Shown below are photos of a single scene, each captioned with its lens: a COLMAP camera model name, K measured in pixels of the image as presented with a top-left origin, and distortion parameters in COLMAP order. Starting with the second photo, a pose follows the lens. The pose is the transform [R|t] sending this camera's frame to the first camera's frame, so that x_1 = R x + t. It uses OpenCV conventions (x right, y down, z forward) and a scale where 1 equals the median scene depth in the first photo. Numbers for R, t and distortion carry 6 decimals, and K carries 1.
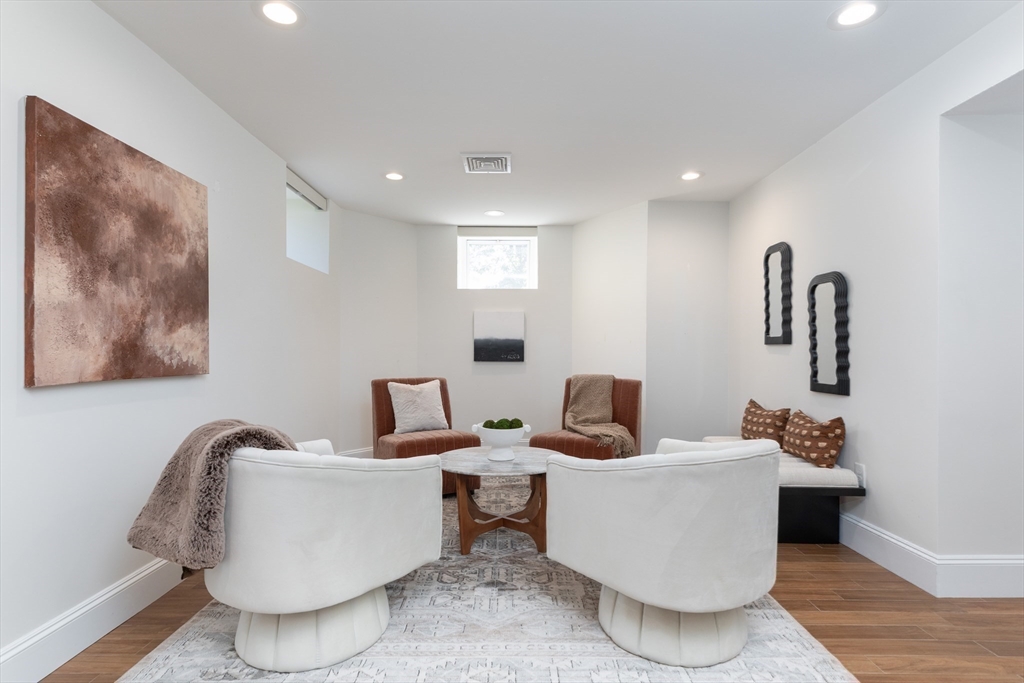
lens RADIAL K [[533.5, 0, 509.0], [0, 533.5, 344.0], [0, 0, 1]] dist [0.024366, 0.000029]
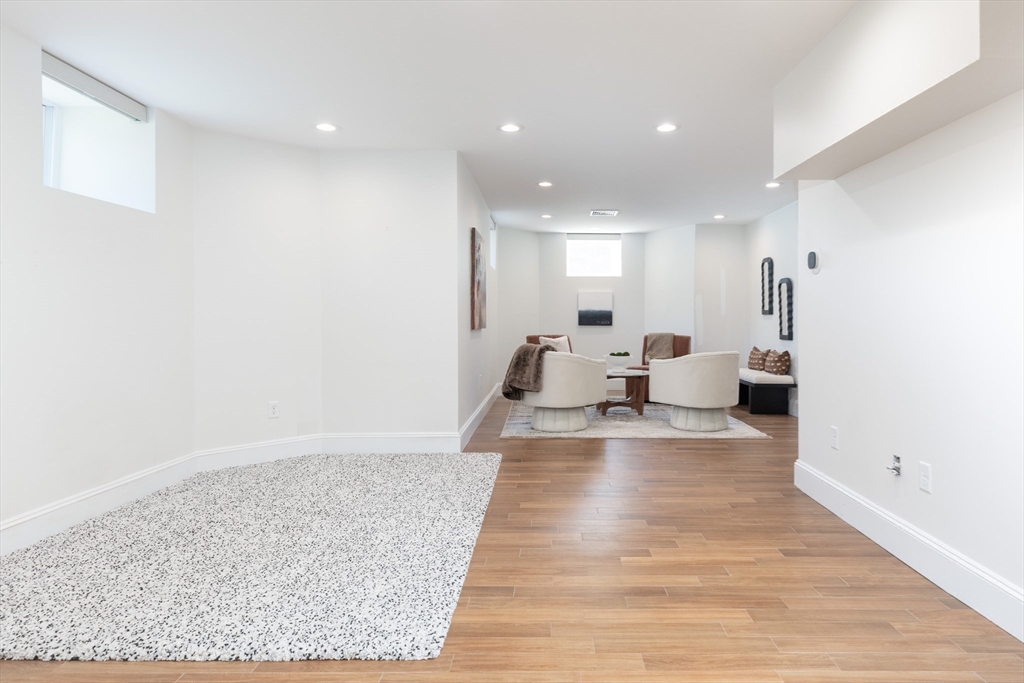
lens RADIAL K [[566.5, 0, 547.4], [0, 566.5, 321.1], [0, 0, 1]] dist [-0.003021, -0.000561]
pose [[0.999903, 0.001726, -0.013839, -0.195496], [-0.001533, 0.999901, 0.013958, -0.002607], [0.013862, -0.013935, 0.999807, -0.863493]]
